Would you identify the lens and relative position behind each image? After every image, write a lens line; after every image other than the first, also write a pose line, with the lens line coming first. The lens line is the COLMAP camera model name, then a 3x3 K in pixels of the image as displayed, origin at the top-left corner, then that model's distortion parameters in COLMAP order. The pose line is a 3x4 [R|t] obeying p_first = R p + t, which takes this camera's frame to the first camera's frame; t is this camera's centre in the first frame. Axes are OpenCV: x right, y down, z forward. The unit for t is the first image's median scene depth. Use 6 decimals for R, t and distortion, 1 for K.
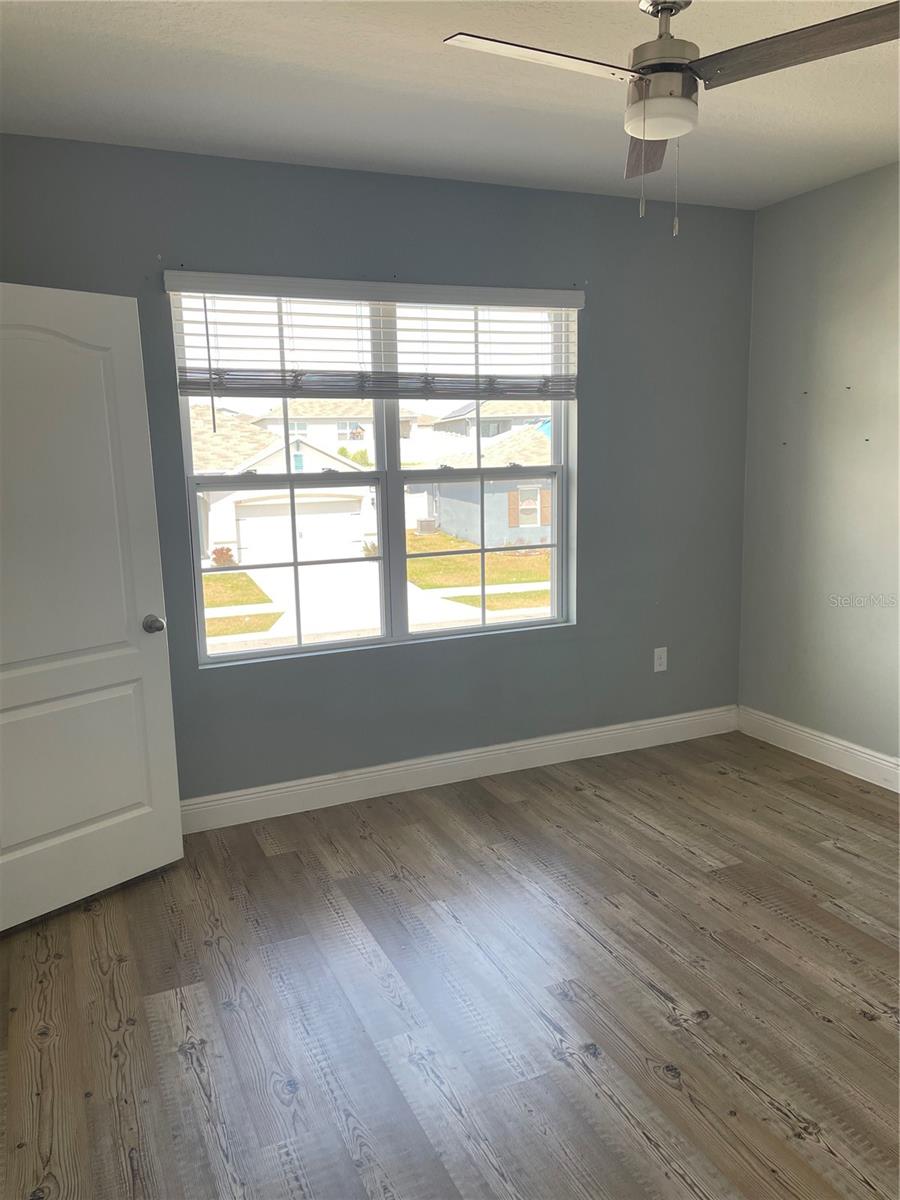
lens RADIAL K [[903.8, 0, 449.4], [0, 903.8, 605.2], [0, 0, 1]] dist [0.083751, -0.105216]
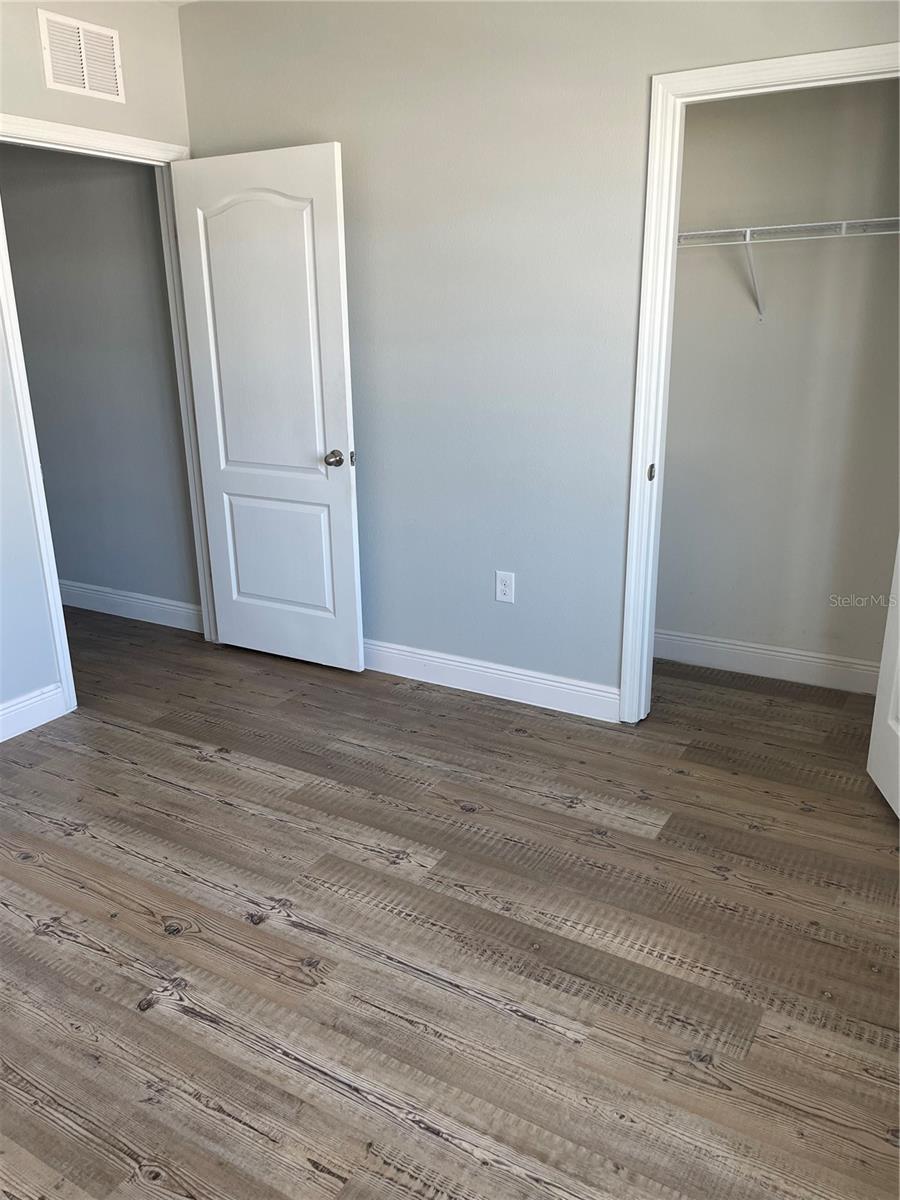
lens RADIAL K [[903.8, 0, 454.5], [0, 903.8, 594.2], [0, 0, 1]] dist [0.083751, -0.105216]
pose [[-0.816590, 0.205433, -0.539425, 0.425336], [-0.062602, 0.897491, 0.436566, -0.269332], [0.573814, 0.390265, -0.720022, 1.634580]]
